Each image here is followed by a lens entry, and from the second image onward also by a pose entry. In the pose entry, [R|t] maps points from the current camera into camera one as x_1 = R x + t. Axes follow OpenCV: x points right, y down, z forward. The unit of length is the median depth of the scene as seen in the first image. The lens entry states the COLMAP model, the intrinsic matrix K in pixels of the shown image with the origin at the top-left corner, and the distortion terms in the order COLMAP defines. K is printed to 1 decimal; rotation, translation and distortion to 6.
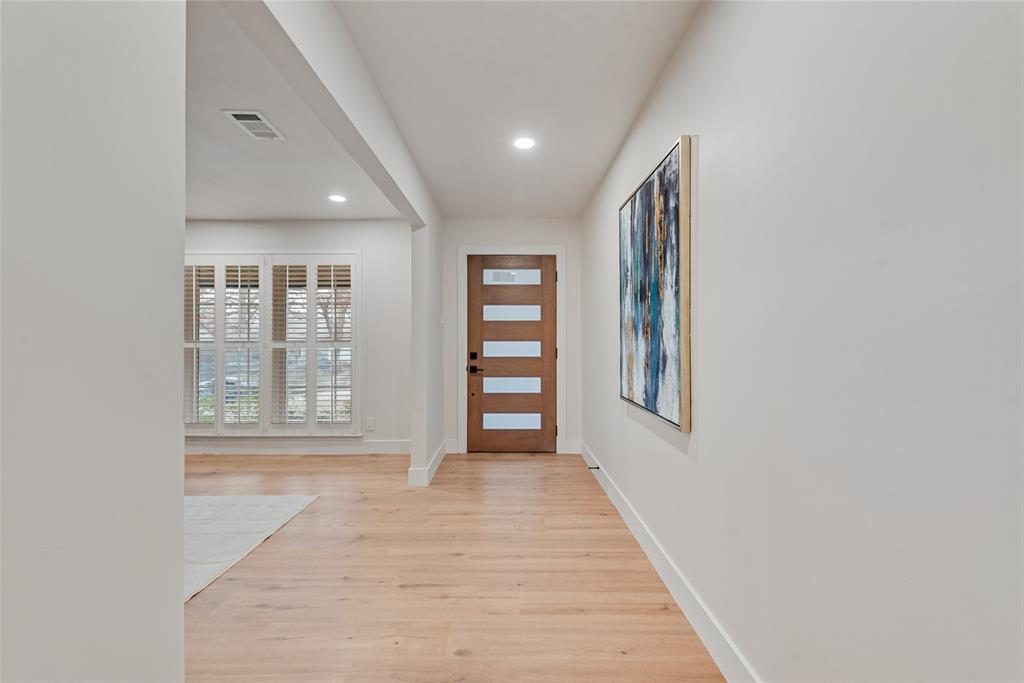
lens RADIAL K [[389.0, 0, 512.0], [0, 389.0, 341.5], [0, 0, 1]] dist [-0.000477, -0.000025]
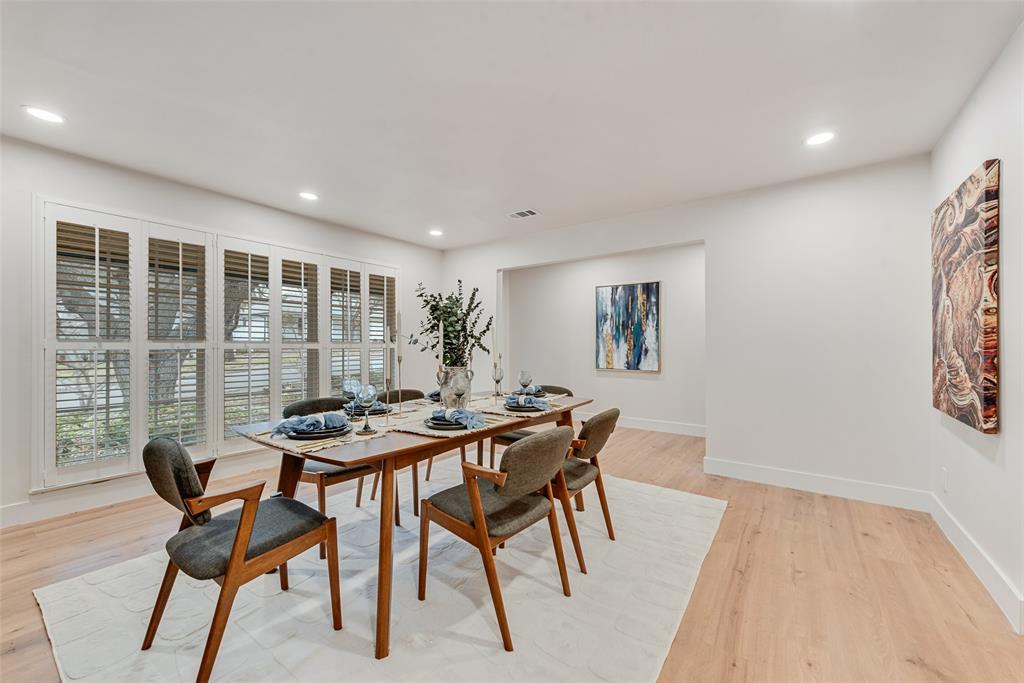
lens RADIAL K [[405.0, 0, 506.9], [0, 405.0, 342.5], [0, 0, 1]] dist [0.015074, -0.000059]
pose [[0.602862, 0.008197, 0.797803, -1.181633], [-0.006893, 0.999963, -0.005066, 0.002537], [-0.797816, -0.002446, 0.602896, -0.004476]]
